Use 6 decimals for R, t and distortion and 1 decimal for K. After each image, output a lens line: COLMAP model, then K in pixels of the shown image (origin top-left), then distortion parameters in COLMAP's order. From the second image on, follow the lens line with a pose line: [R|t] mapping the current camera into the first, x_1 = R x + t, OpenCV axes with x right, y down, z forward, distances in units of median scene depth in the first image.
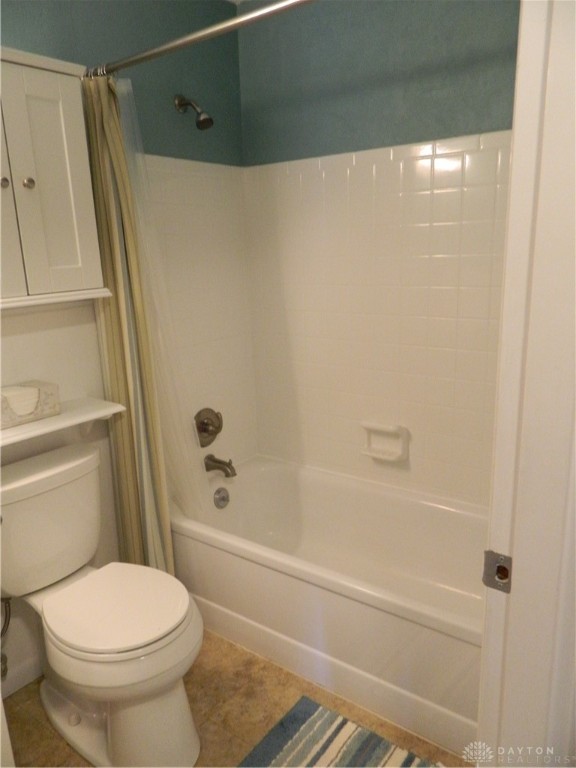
lens RADIAL K [[581.2, 0, 288.0], [0, 581.2, 384.0], [0, 0, 1]] dist [0.004003, -0.008181]
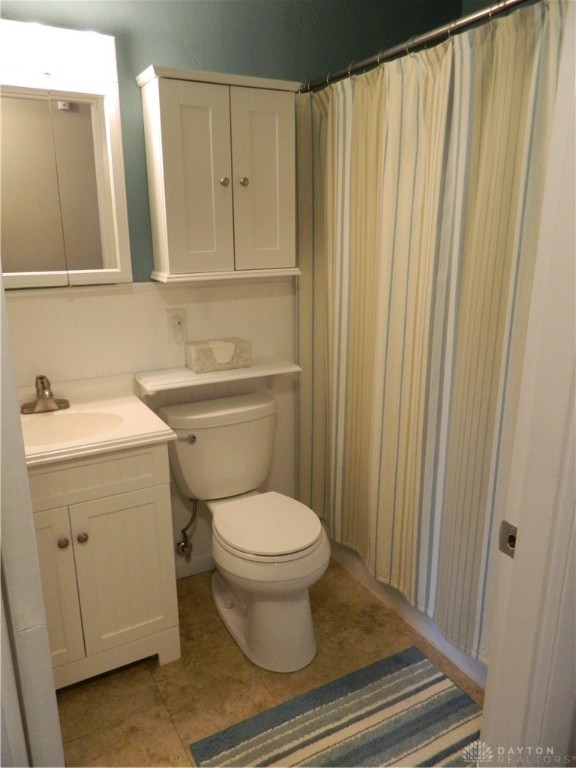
lens RADIAL K [[581.2, 0, 288.0], [0, 581.2, 384.0], [0, 0, 1]] dist [0.004003, -0.008181]
pose [[0.912499, 0.143014, -0.383266, 0.171927], [-0.127002, 0.989643, 0.066909, -0.005809], [0.388866, -0.012379, 0.921211, -0.123765]]
